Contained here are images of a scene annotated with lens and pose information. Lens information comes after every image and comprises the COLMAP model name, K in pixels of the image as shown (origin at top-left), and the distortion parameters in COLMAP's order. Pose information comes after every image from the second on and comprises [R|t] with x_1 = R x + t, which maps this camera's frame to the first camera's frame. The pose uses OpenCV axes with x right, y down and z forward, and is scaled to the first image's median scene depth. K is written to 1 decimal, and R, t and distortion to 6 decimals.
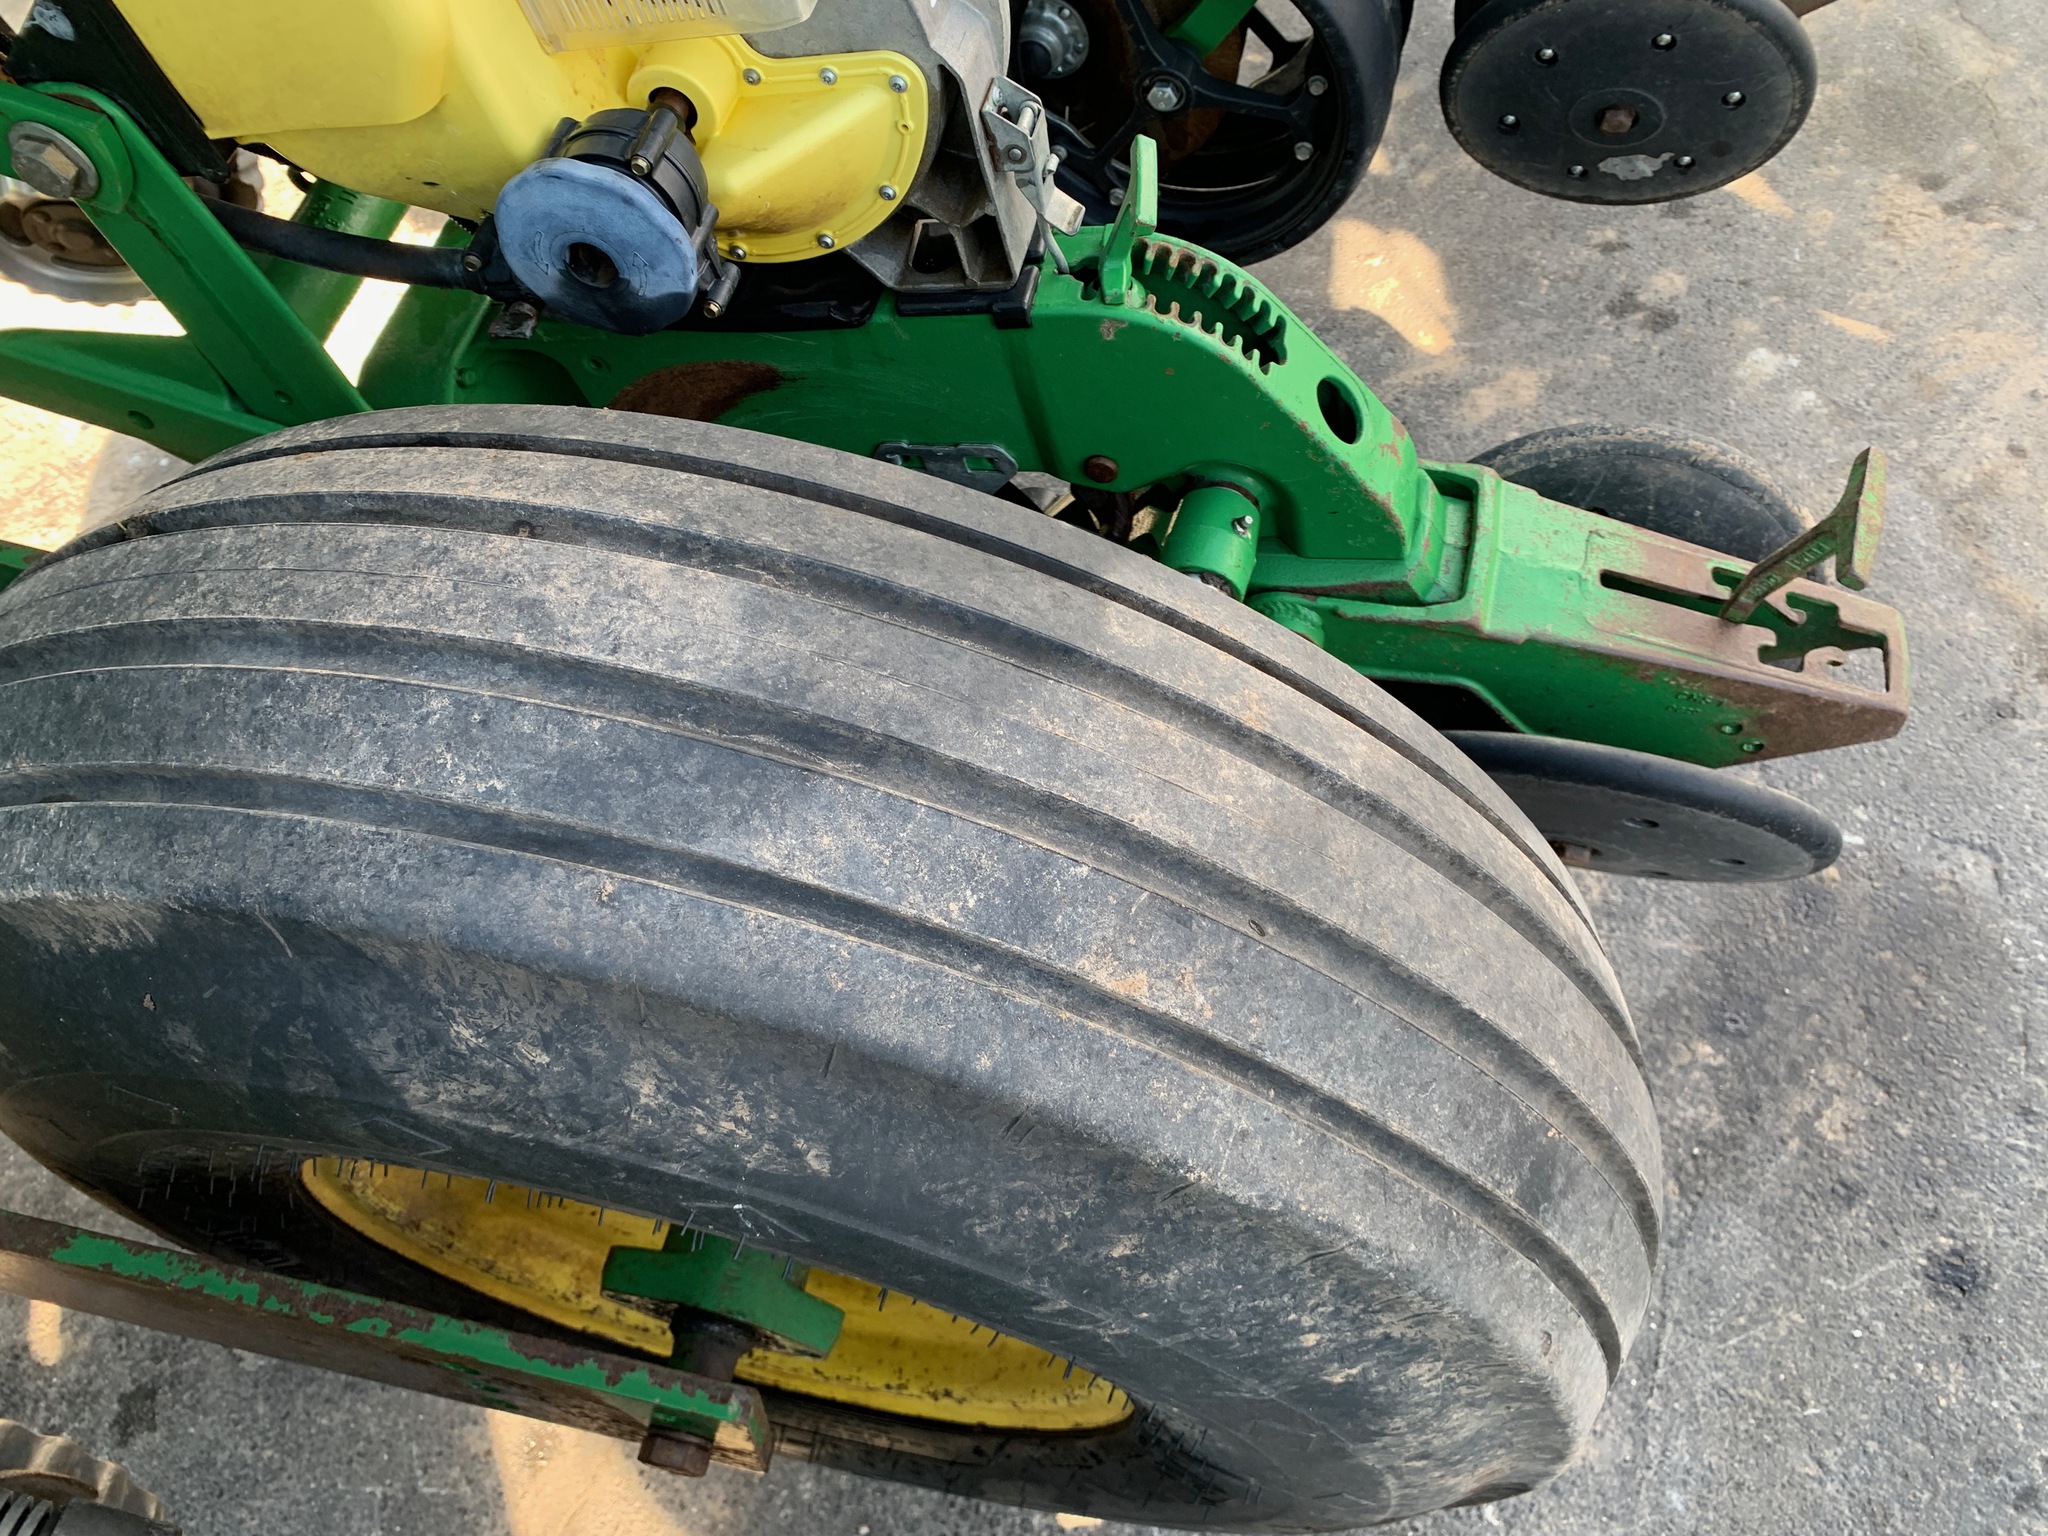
lens RADIAL K [[1583.5, 0, 1016.0], [0, 1583.5, 757.1], [0, 0, 1]] dist [0.013155, -0.006729]
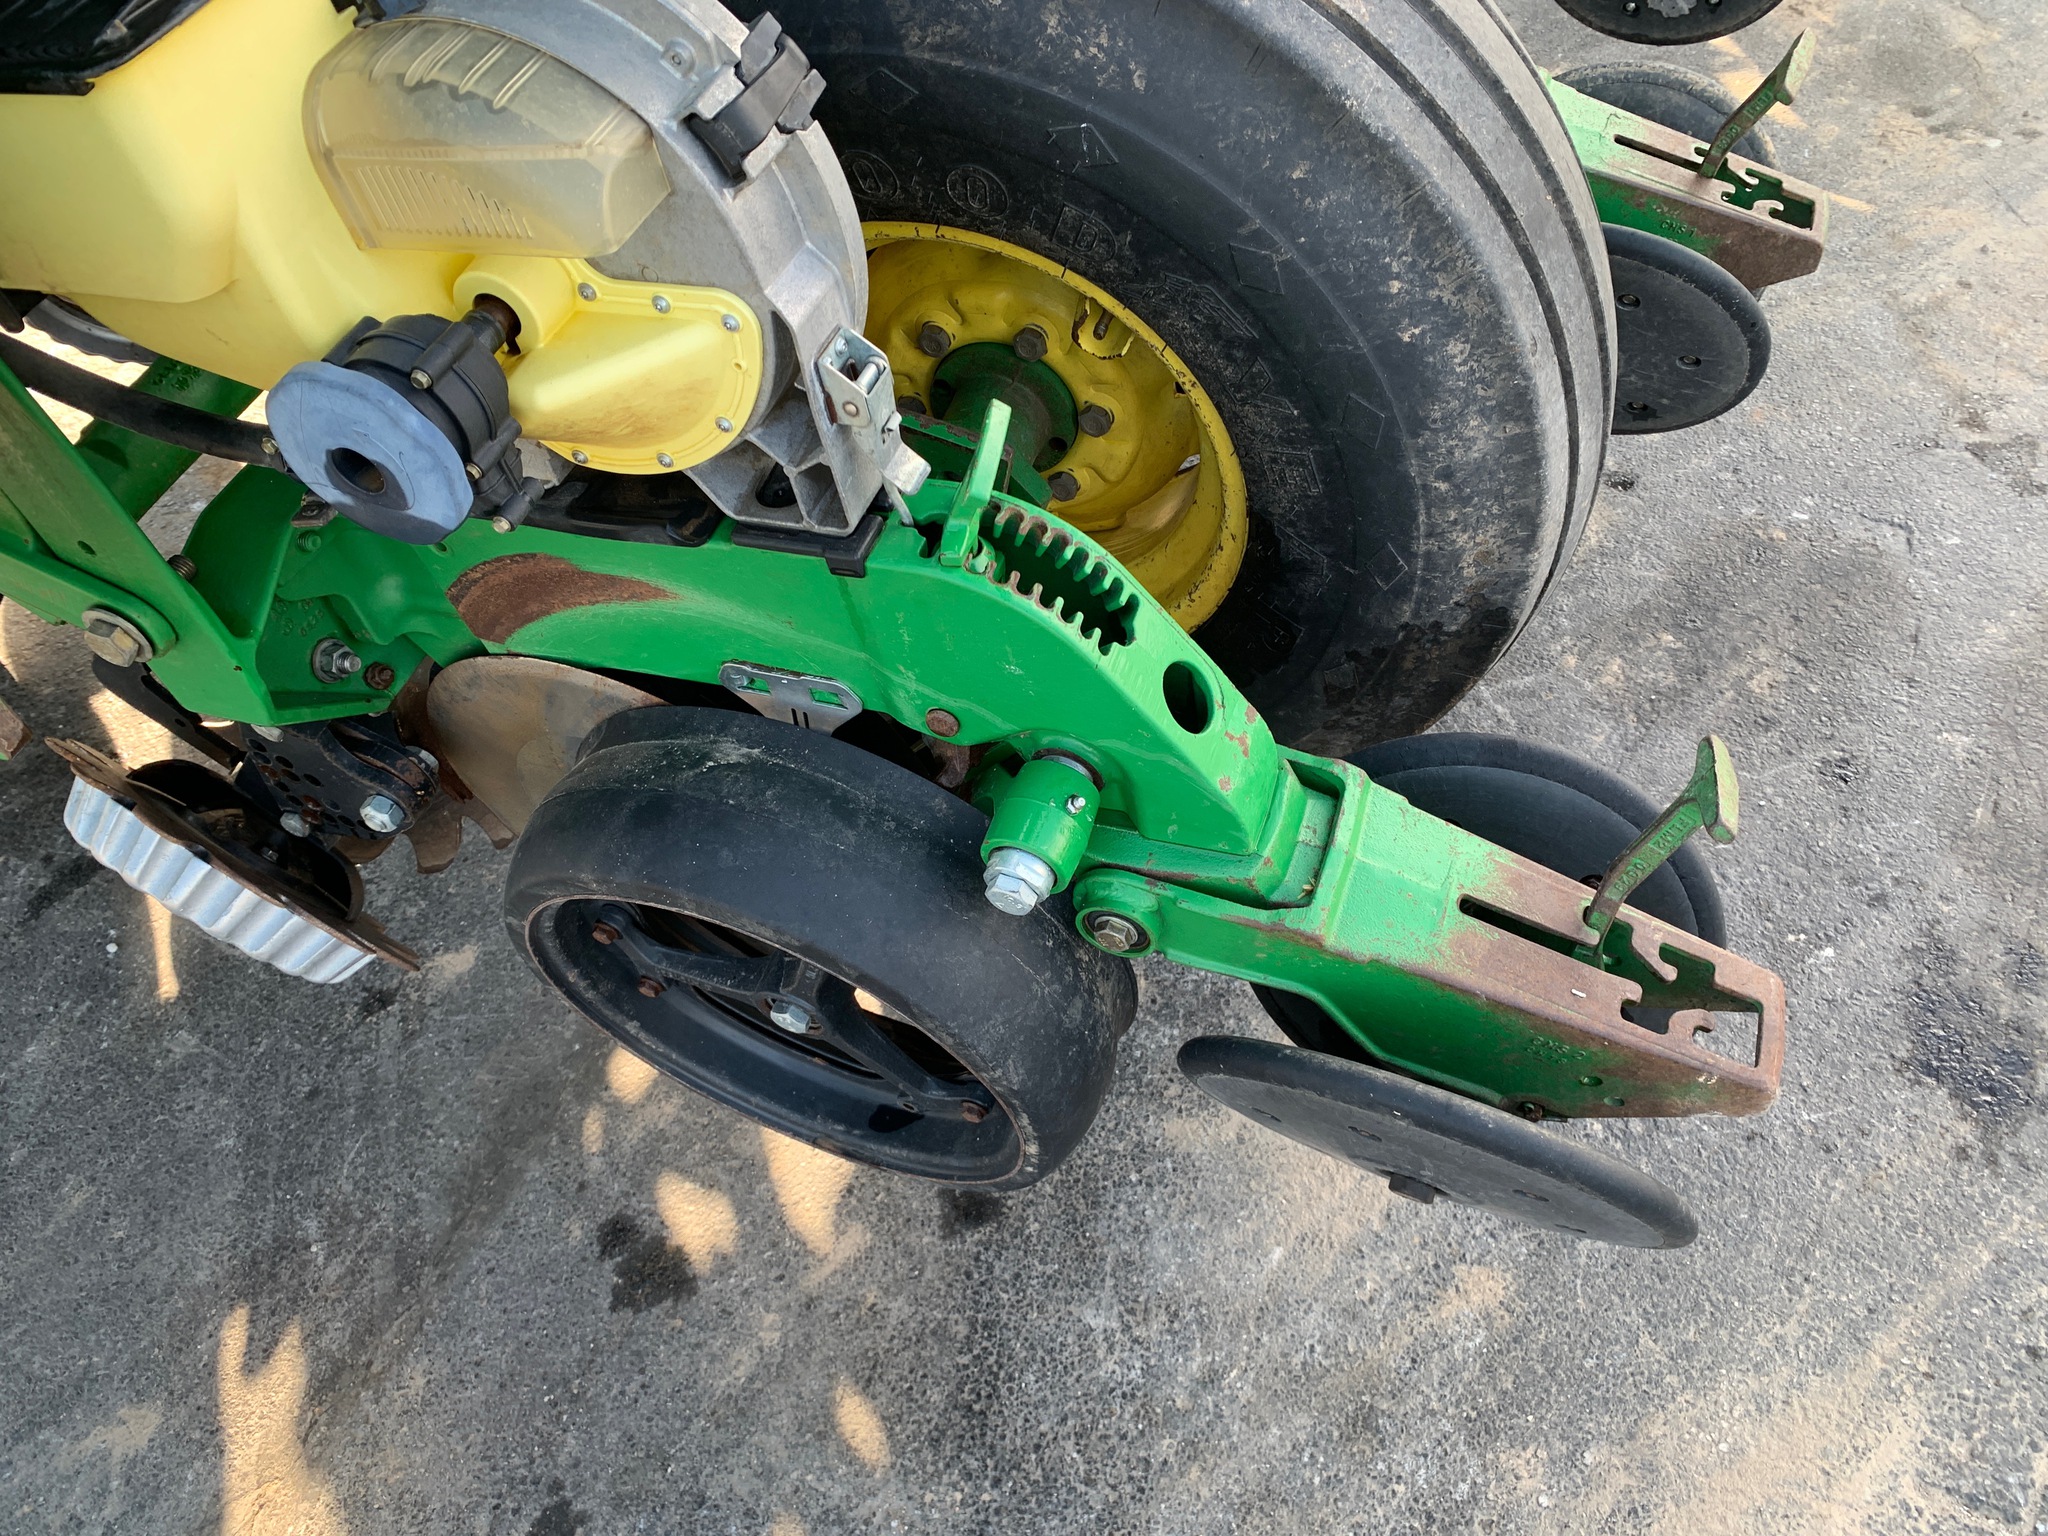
lens RADIAL K [[1583.5, 0, 1016.0], [0, 1583.5, 757.1], [0, 0, 1]] dist [0.013155, -0.006729]
pose [[0.993201, 0.114937, -0.018488, -0.057415], [-0.116002, 0.990472, -0.074226, 0.468090], [0.009781, 0.075866, 0.997070, -0.294675]]
